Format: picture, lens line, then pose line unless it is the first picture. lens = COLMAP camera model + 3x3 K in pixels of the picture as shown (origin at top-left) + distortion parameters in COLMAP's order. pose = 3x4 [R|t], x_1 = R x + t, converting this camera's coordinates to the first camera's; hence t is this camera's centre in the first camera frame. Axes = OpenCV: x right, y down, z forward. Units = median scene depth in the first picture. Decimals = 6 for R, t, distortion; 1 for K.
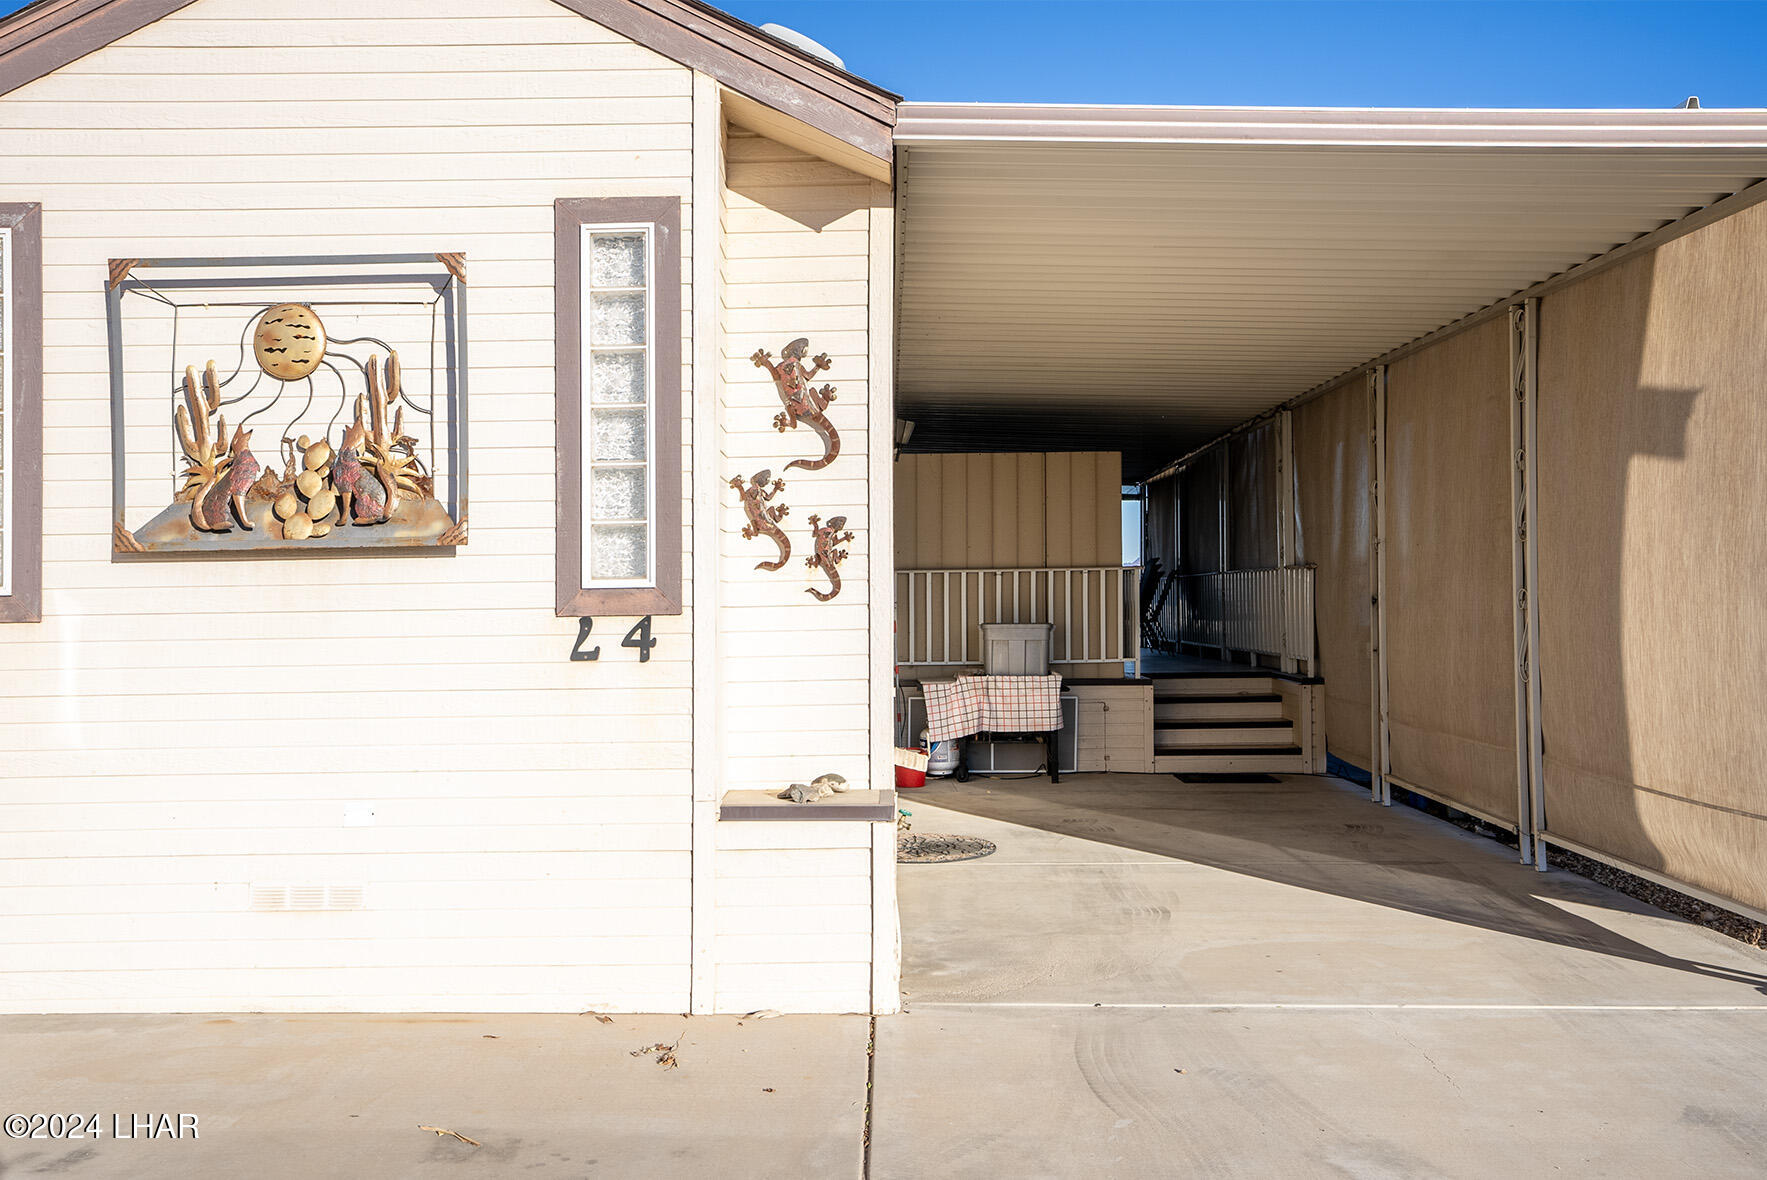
lens RADIAL K [[1440.7, 0, 922.1], [0, 1440.7, 570.4], [0, 0, 1]] dist [0.032067, 0.000639]
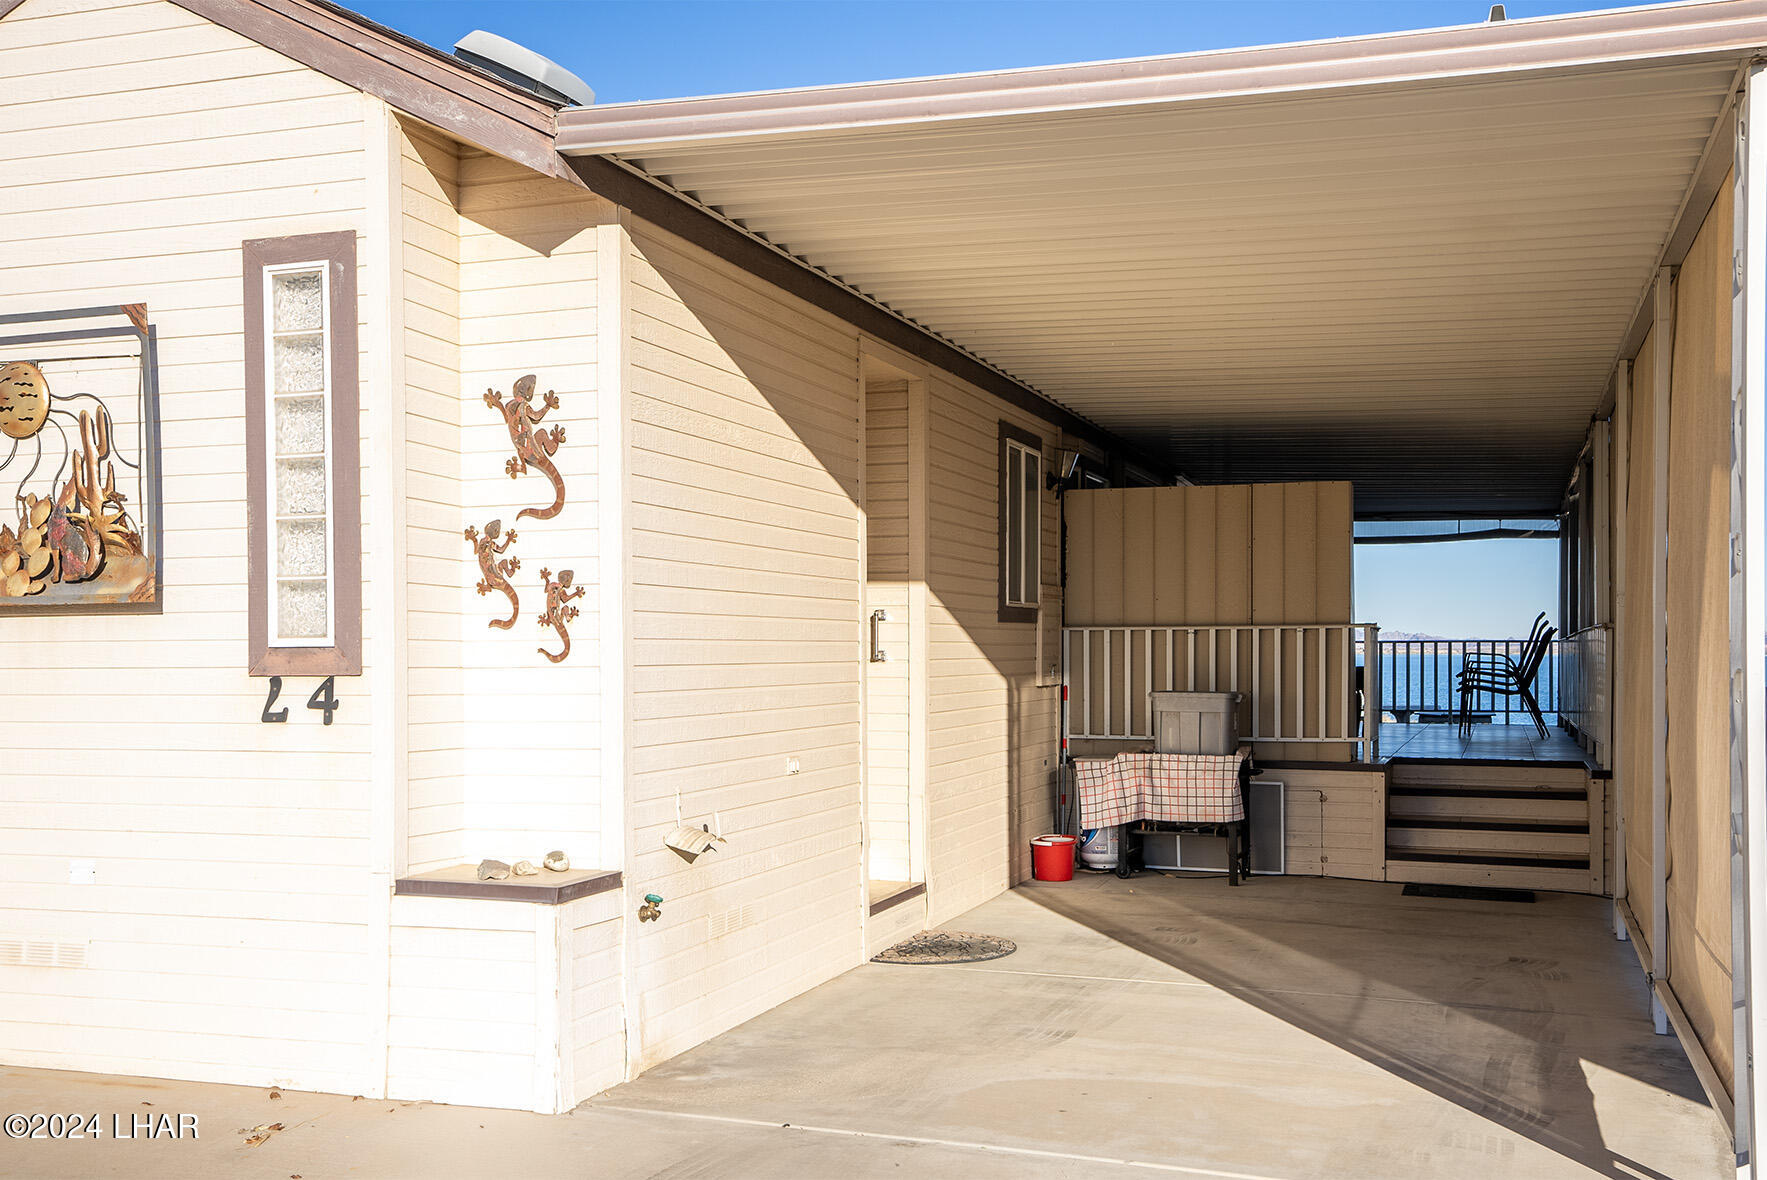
lens RADIAL K [[1712.6, 0, 984.4], [0, 1712.6, 667.8], [0, 0, 1]] dist [0.072087, -0.005606]
pose [[0.947314, 0.010635, -0.320130, 0.541924], [-0.002543, 0.999667, 0.025687, -0.004288], [0.320296, -0.023519, 0.947025, 0.052523]]
